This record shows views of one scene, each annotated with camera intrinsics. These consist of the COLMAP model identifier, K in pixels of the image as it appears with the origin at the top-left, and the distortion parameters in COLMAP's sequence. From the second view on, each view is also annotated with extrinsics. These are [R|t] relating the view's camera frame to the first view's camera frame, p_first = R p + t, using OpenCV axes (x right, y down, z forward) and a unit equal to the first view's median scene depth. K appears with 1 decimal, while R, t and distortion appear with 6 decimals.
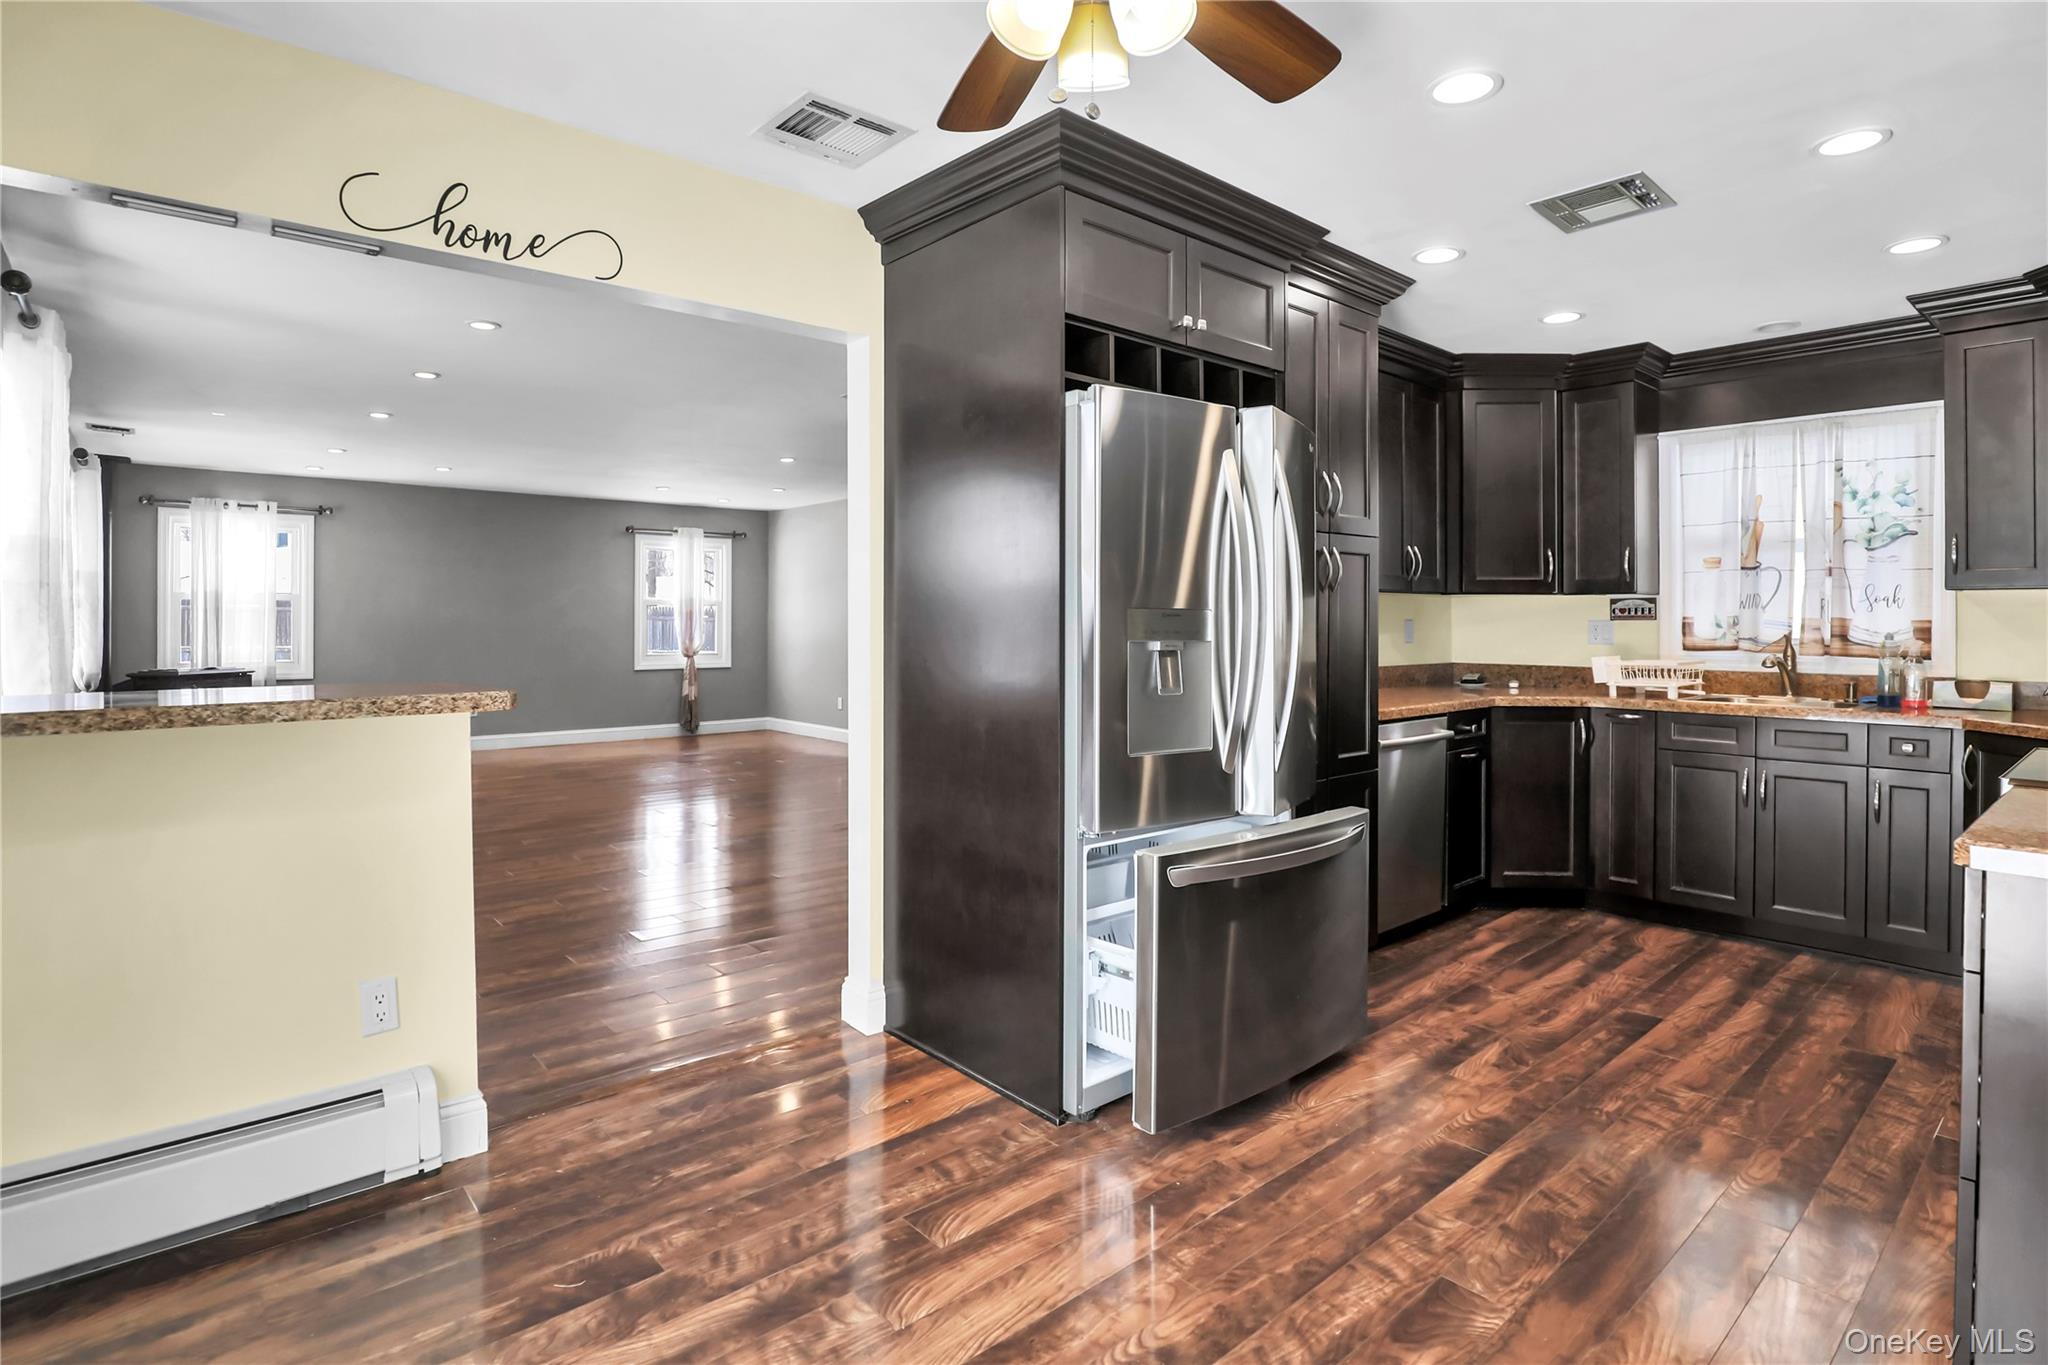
lens RADIAL K [[1041.4, 0, 1014.2], [0, 1041.4, 637.1], [0, 0, 1]] dist [-0.014125, -0.000886]
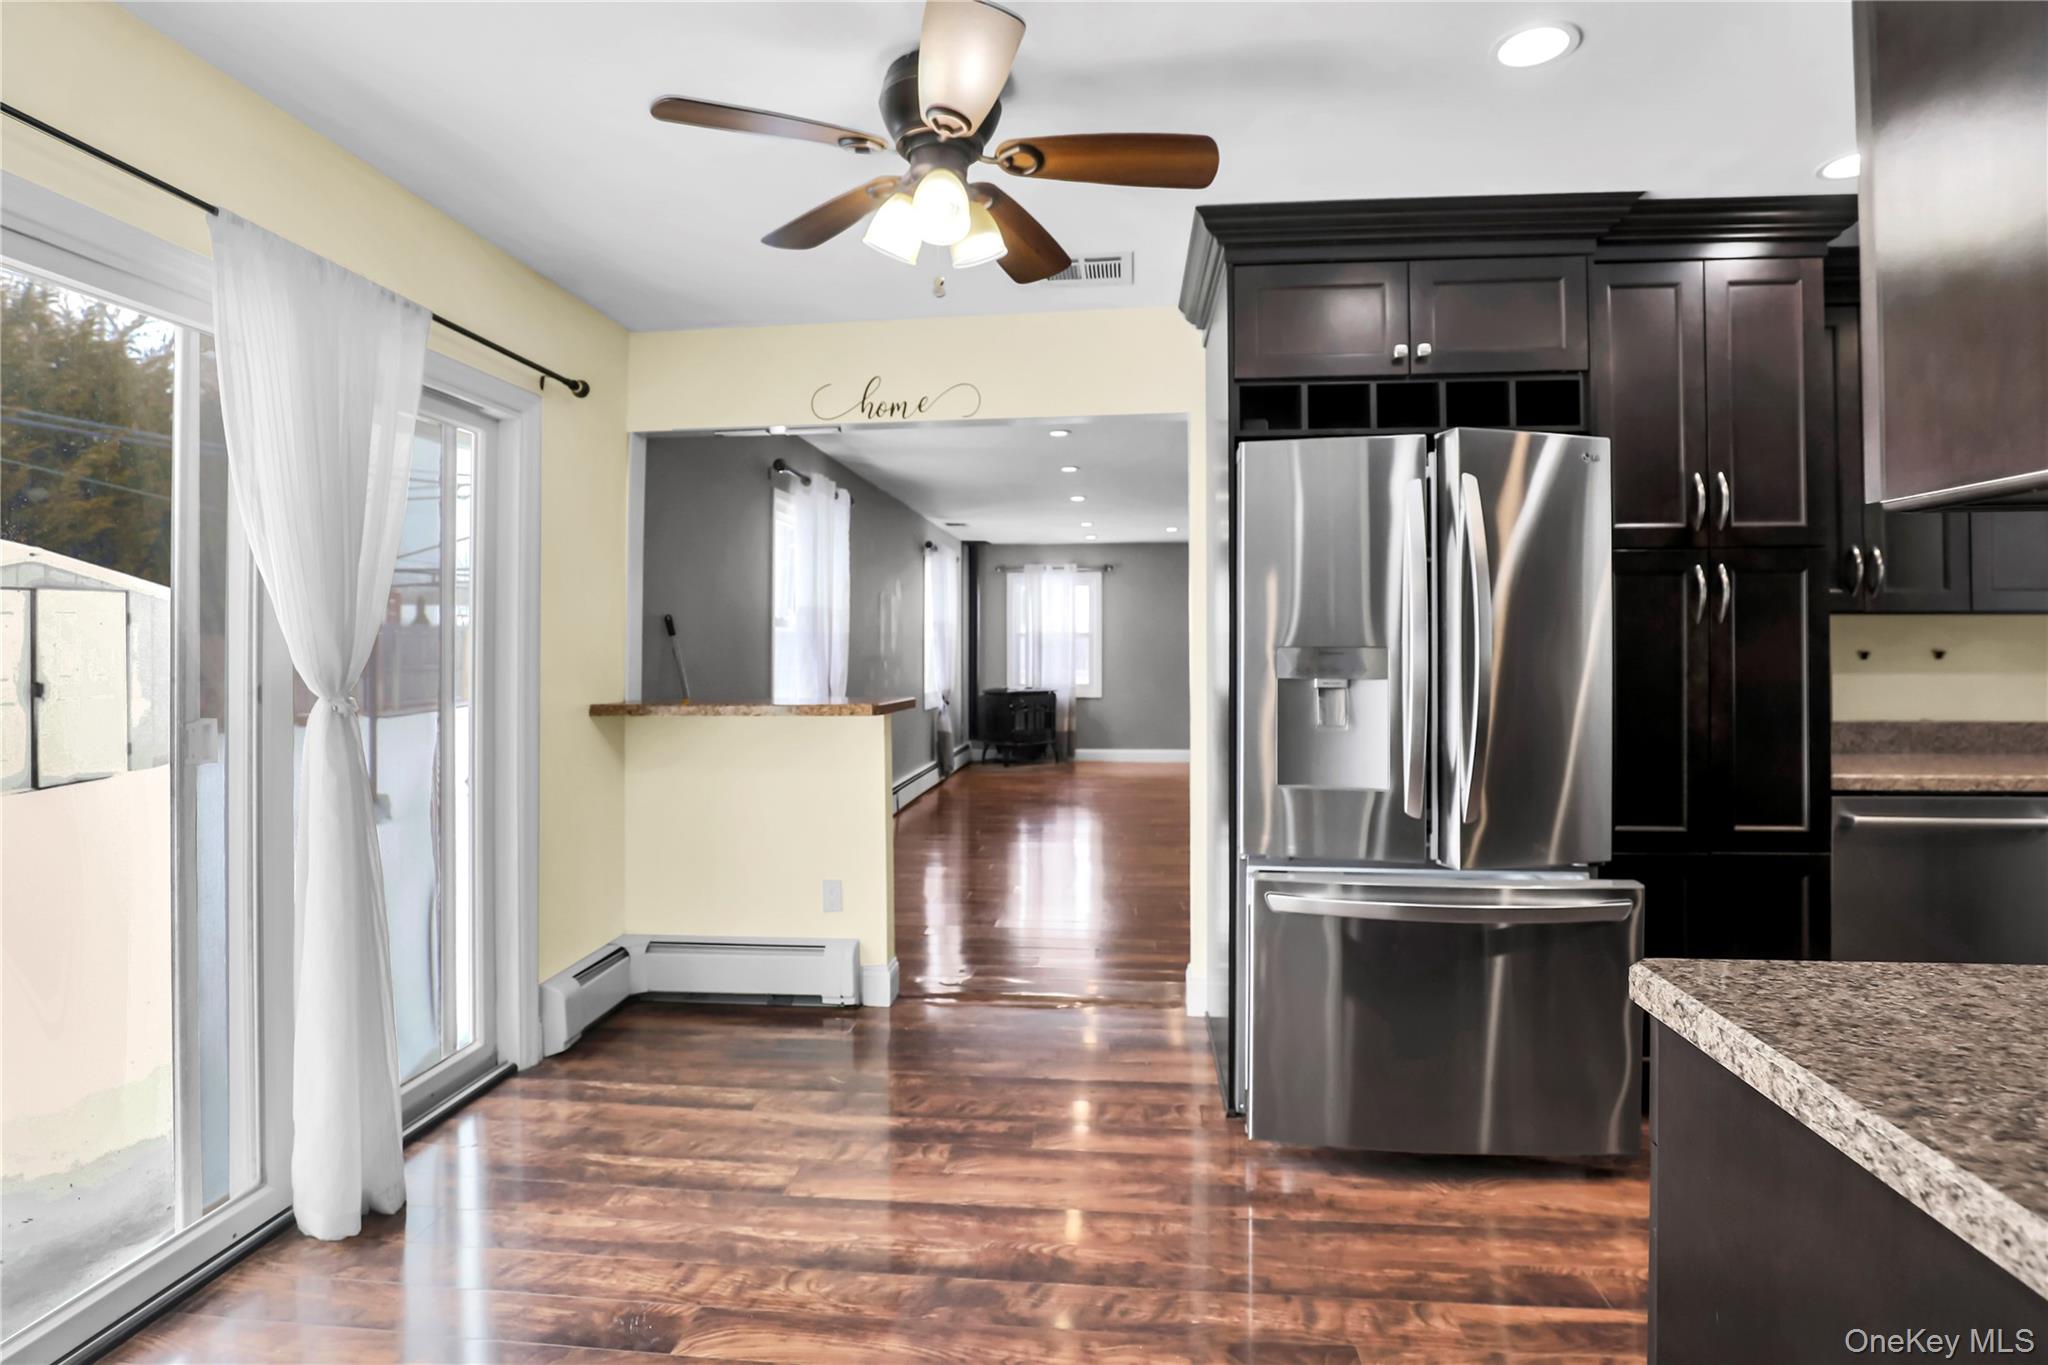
lens RADIAL K [[1041.4, 0, 1036.8], [0, 1041.4, 645.9], [0, 0, 1]] dist [-0.014125, -0.000886]
pose [[0.691995, -0.003097, -0.721895, 0.746512], [-0.011252, 0.999823, -0.015075, -0.010610], [0.721814, 0.018554, 0.691838, 0.091202]]
